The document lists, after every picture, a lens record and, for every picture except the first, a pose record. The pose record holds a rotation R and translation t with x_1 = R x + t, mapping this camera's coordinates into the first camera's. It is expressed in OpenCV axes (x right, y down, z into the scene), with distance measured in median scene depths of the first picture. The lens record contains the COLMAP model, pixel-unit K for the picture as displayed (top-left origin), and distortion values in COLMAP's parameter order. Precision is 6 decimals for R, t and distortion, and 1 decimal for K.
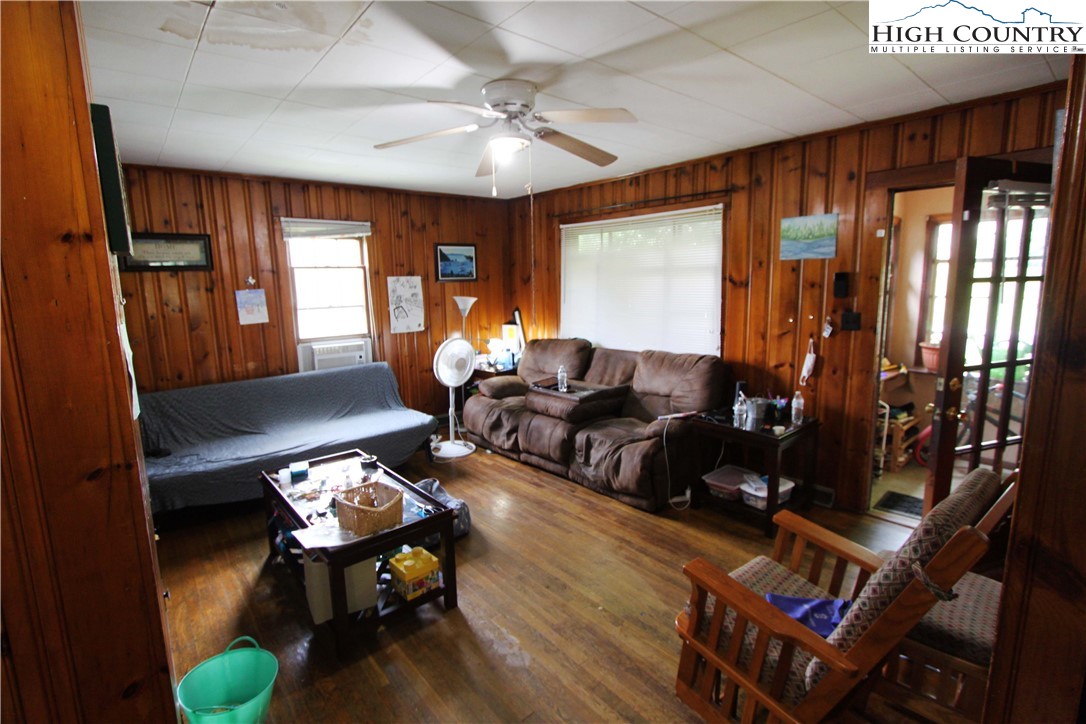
lens RADIAL K [[502.9, 0, 539.9], [0, 502.9, 357.5], [0, 0, 1]] dist [-0.020351, 0.004465]
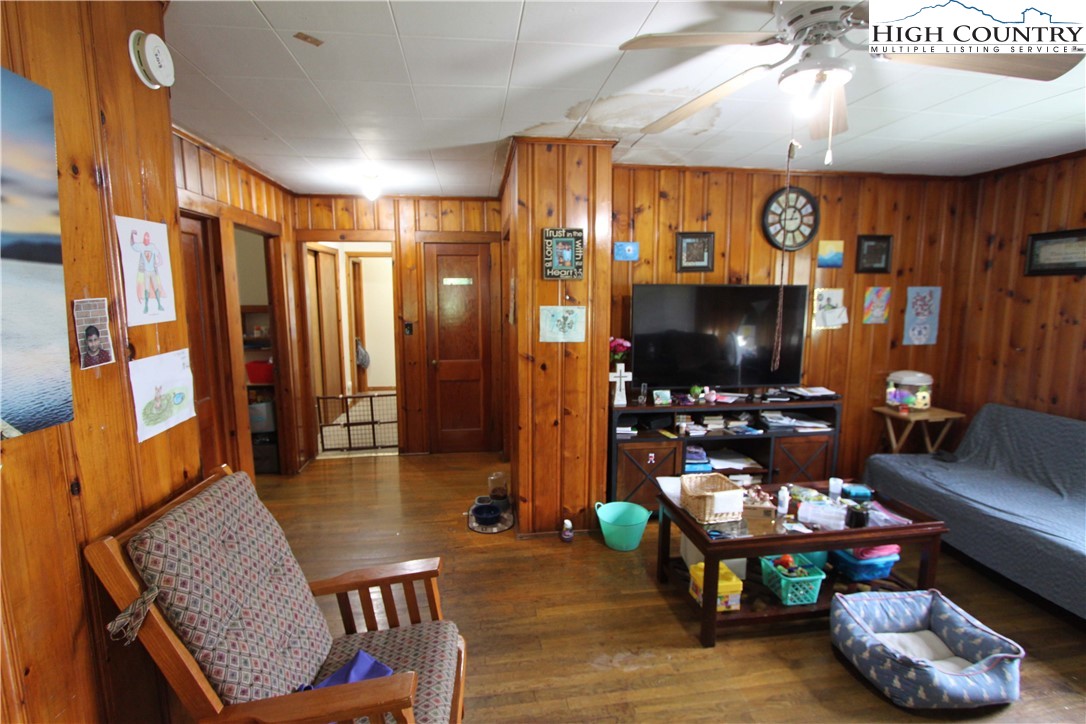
lens RADIAL K [[502.9, 0, 542.4], [0, 502.9, 358.8], [0, 0, 1]] dist [-0.020351, 0.004465]
pose [[-0.527731, 0.131765, -0.839129, 0.386353], [-0.119757, 0.966485, 0.227078, -0.104499], [0.840927, 0.220328, -0.494264, 0.609884]]
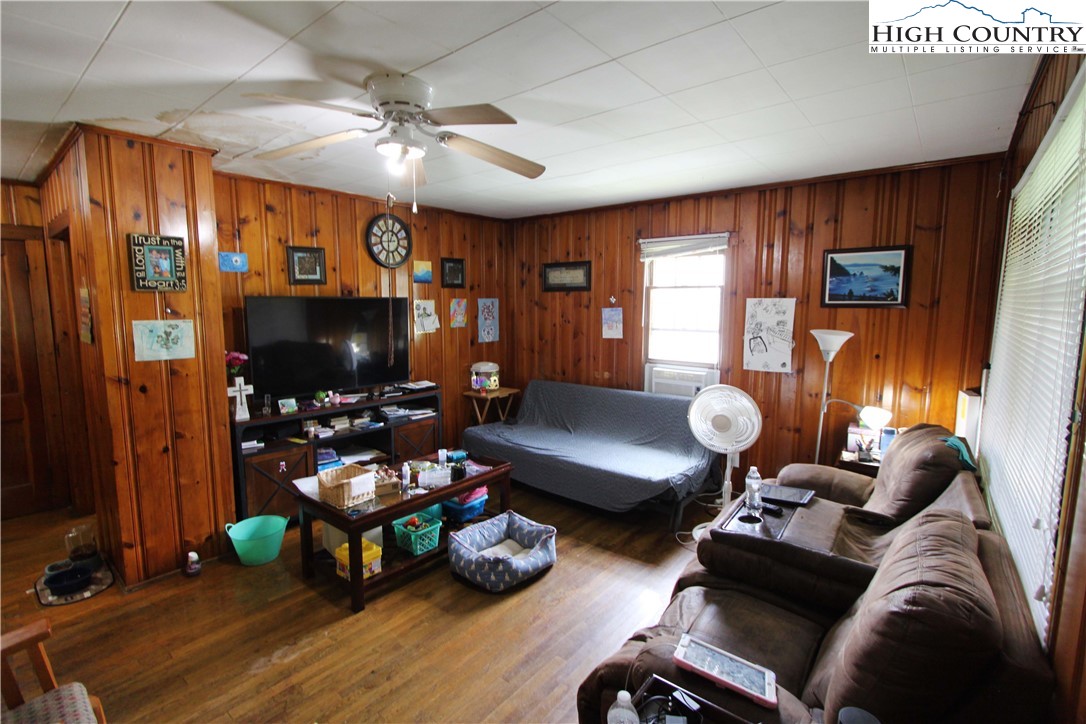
lens RADIAL K [[502.9, 0, 542.0], [0, 502.9, 359.2], [0, 0, 1]] dist [-0.020351, 0.004465]
pose [[0.187086, 0.133192, -0.973272, 0.482558], [-0.156888, 0.982100, 0.104242, -0.112176], [0.969734, 0.133193, 0.204634, 0.614227]]
